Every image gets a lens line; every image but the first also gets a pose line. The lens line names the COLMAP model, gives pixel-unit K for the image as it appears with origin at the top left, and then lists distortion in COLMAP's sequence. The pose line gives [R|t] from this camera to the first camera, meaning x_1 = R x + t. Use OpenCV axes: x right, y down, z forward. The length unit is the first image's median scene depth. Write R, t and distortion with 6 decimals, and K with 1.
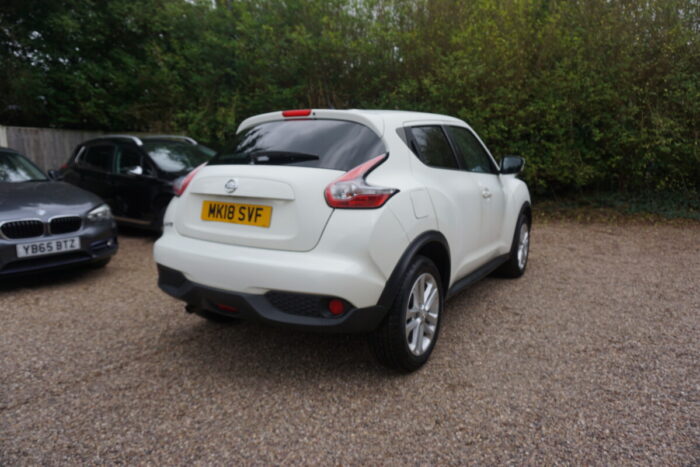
lens RADIAL K [[463.7, 0, 349.7], [0, 463.7, 232.5], [0, 0, 1]] dist [-0.054270, 0.033720]
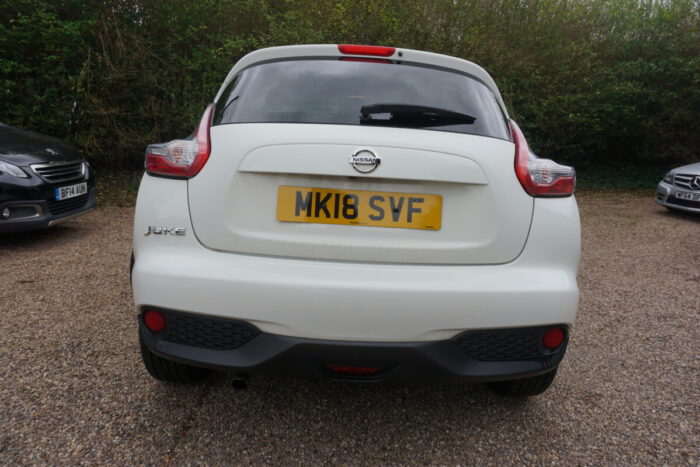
lens RADIAL K [[460.6, 0, 348.6], [0, 460.6, 232.8], [0, 0, 1]] dist [-0.022345, 0.005213]
pose [[0.840980, -0.064101, 0.537255, -0.183092], [0.034185, 0.997268, 0.065476, -0.015498], [-0.539985, -0.036698, 0.840874, 0.165474]]
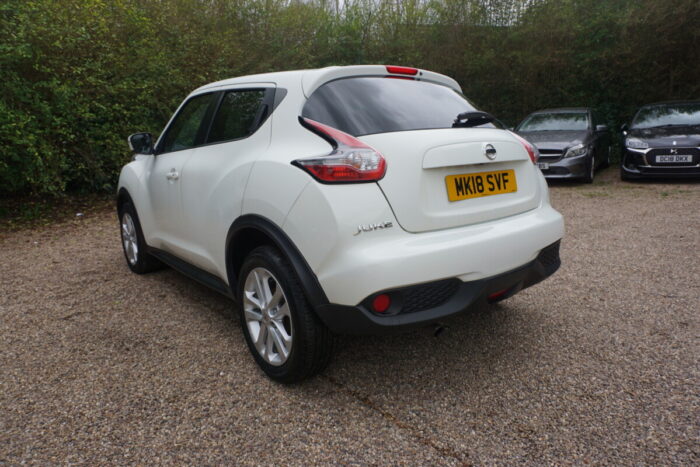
lens RADIAL K [[459.6, 0, 348.4], [0, 459.6, 235.4], [0, 0, 1]] dist [-0.031021, 0.005379]
pose [[0.331616, -0.202640, 0.921395, -0.359048], [0.180055, 0.972301, 0.149033, -0.038388], [-0.926073, 0.116480, 0.358917, 0.299567]]
